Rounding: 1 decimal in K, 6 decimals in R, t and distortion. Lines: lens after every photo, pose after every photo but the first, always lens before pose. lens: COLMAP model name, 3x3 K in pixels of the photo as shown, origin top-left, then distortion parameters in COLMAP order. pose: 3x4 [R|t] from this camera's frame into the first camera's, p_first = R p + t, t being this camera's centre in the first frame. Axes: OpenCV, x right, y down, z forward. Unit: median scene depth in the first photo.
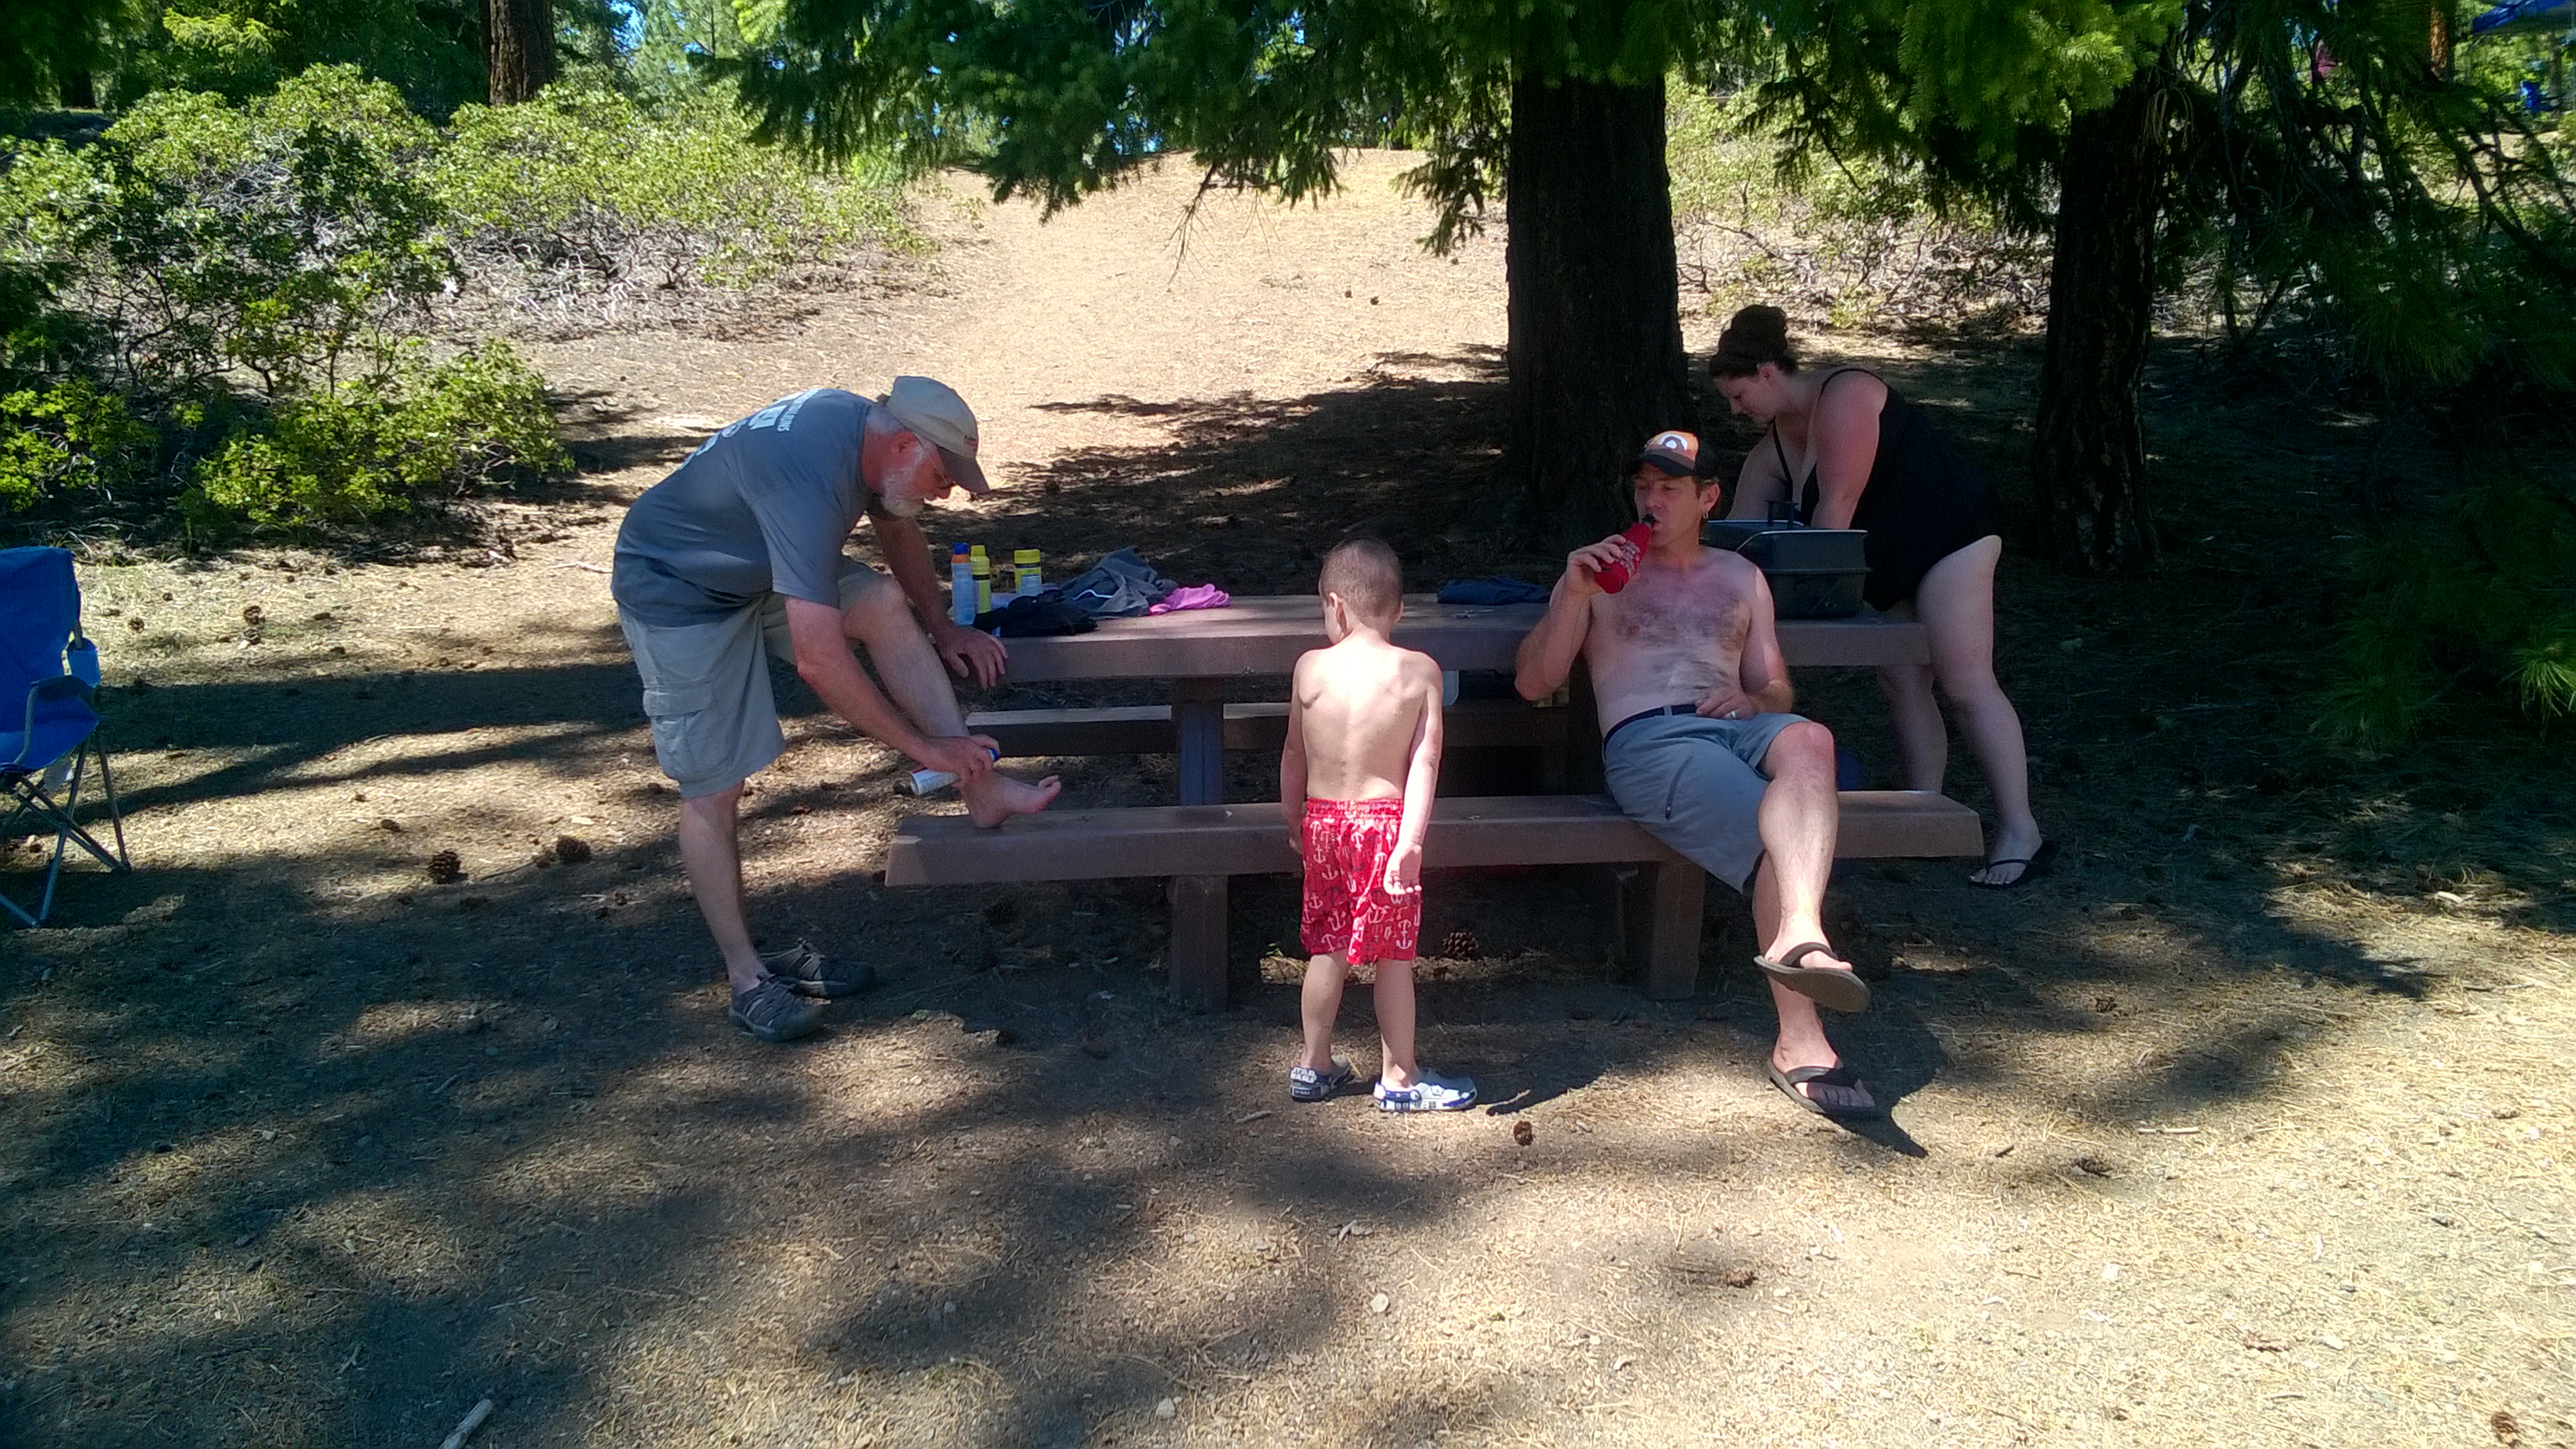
lens RADIAL K [[1959.5, 0, 1290.5], [0, 1959.5, 726.8], [0, 0, 1]] dist [0.041494, -0.127395]
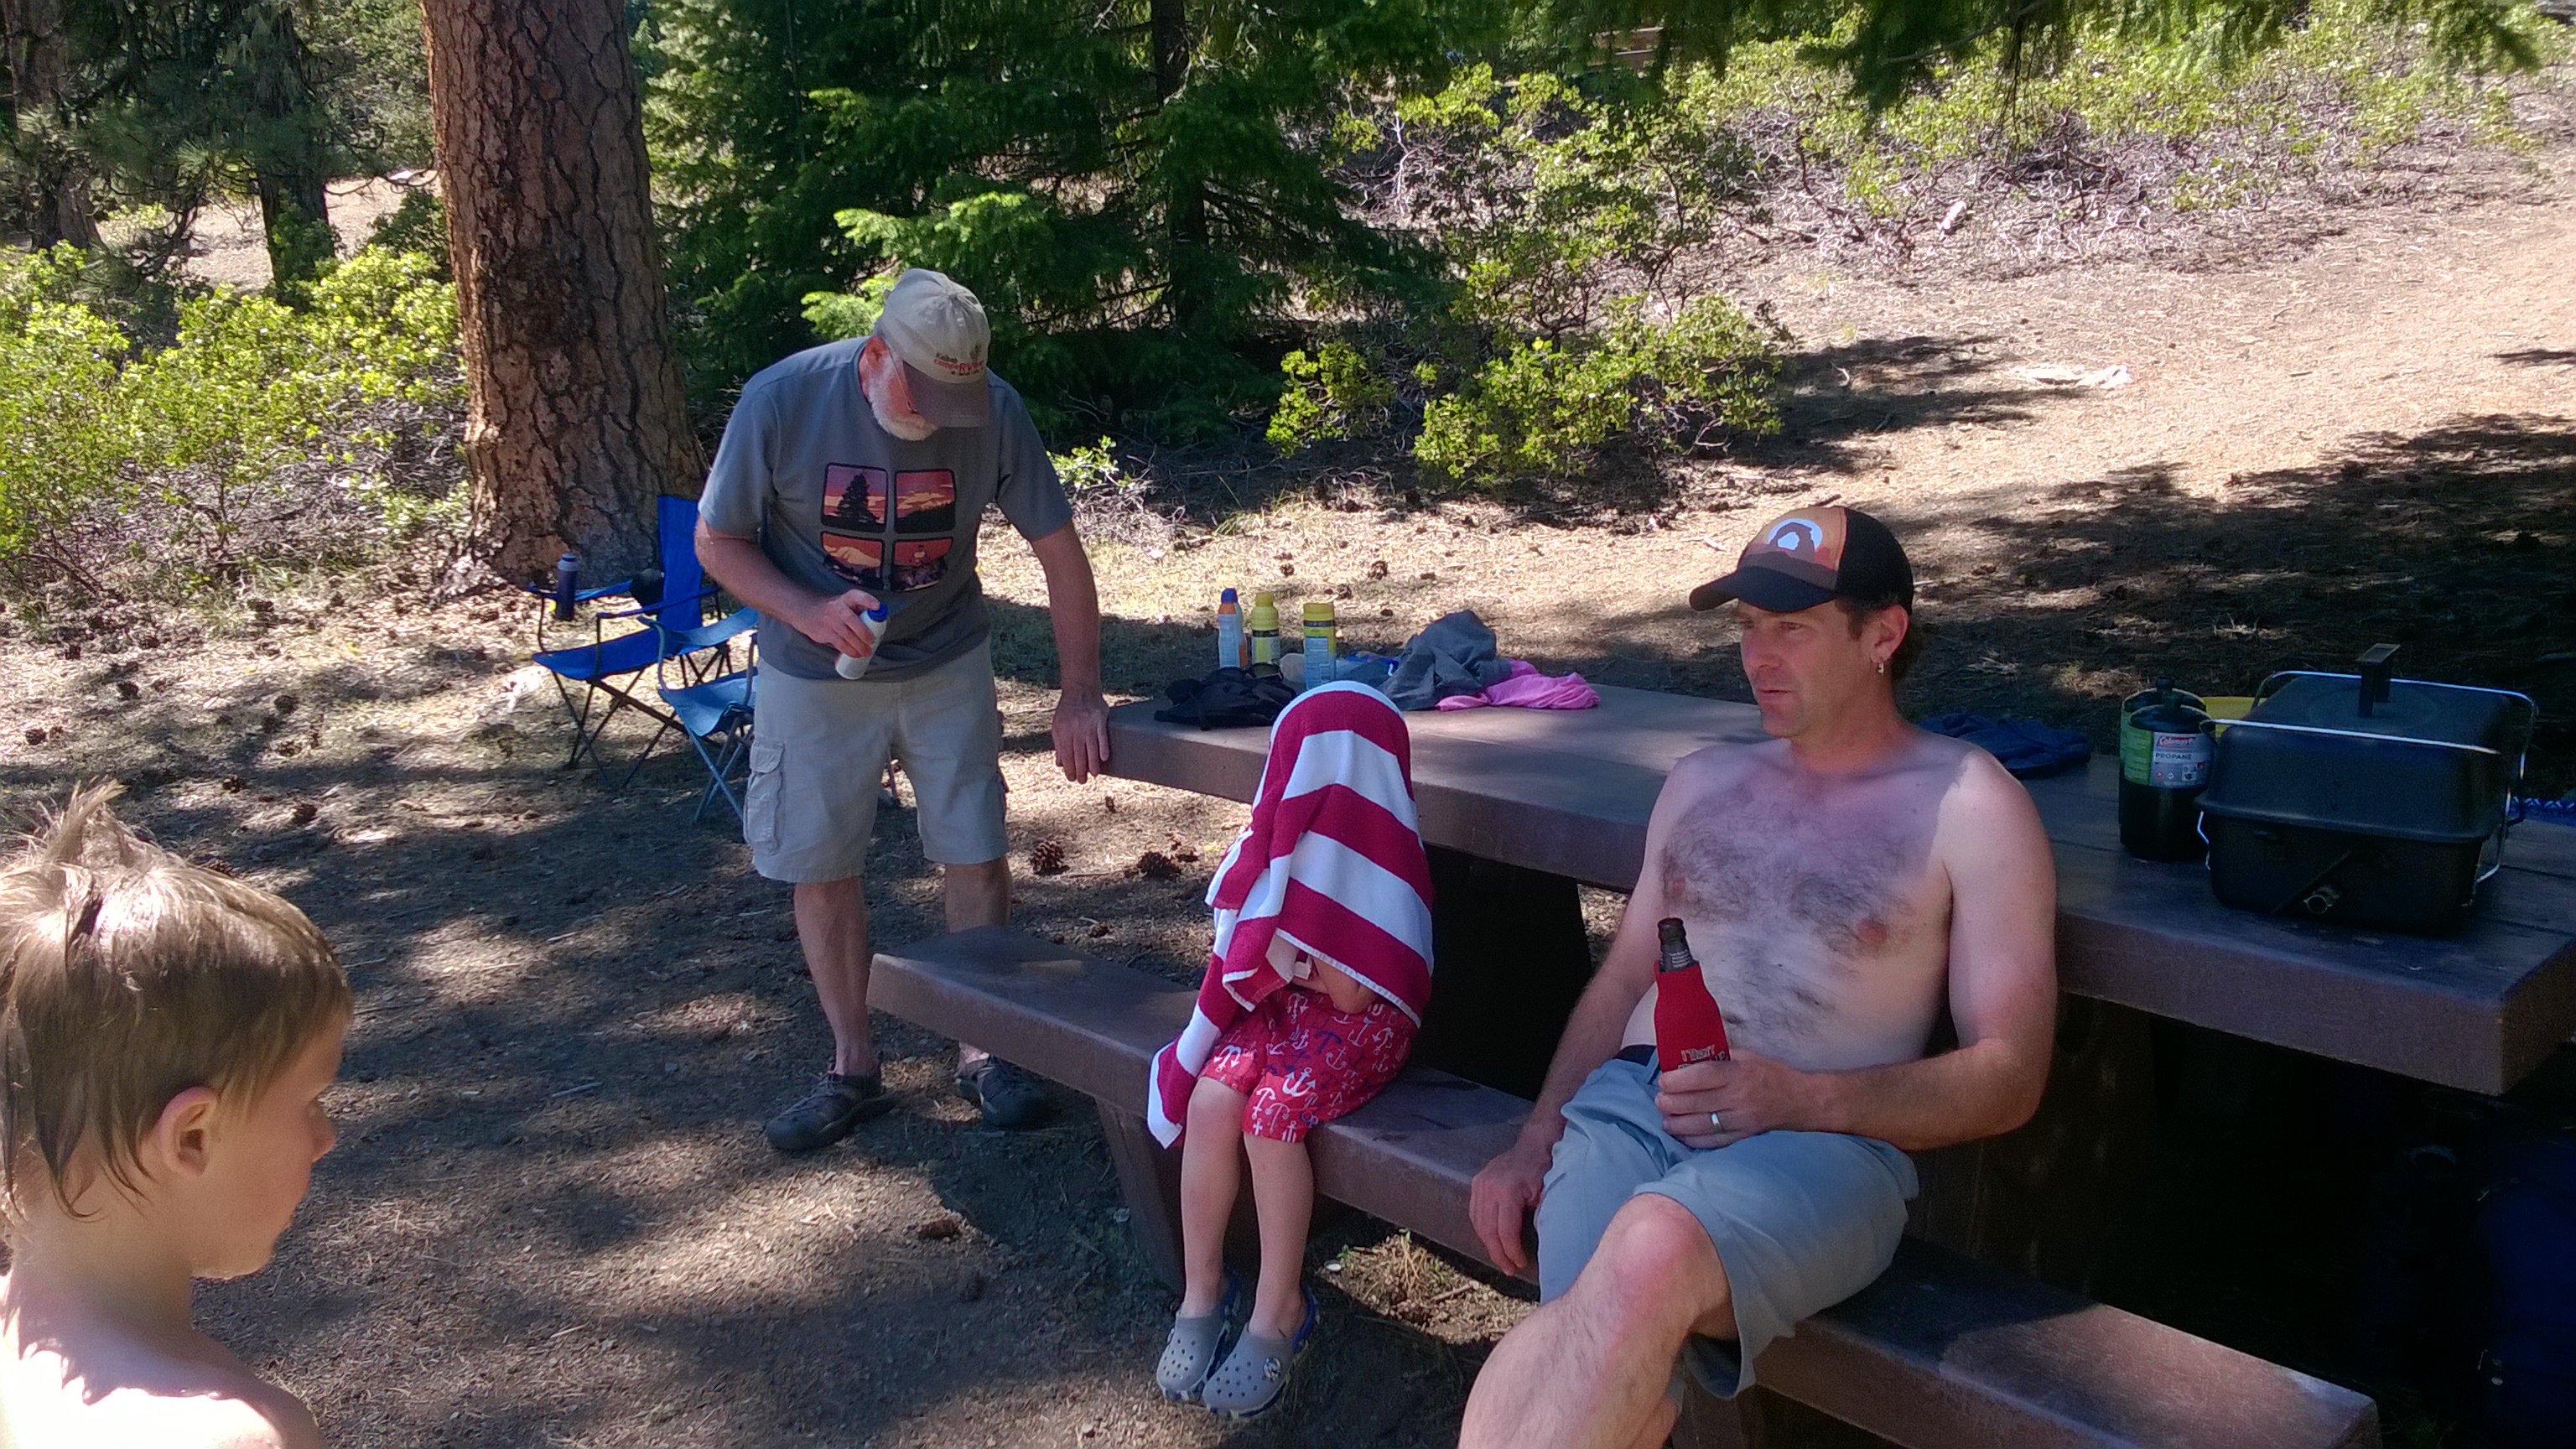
lens RADIAL K [[1959.5, 0, 1284.5], [0, 1959.5, 727.2], [0, 0, 1]] dist [0.041494, -0.127395]
pose [[0.630611, 0.141106, -0.763164, 0.232604], [-0.112546, 0.989565, 0.089969, -0.057090], [0.767896, 0.029156, 0.639911, 0.268551]]
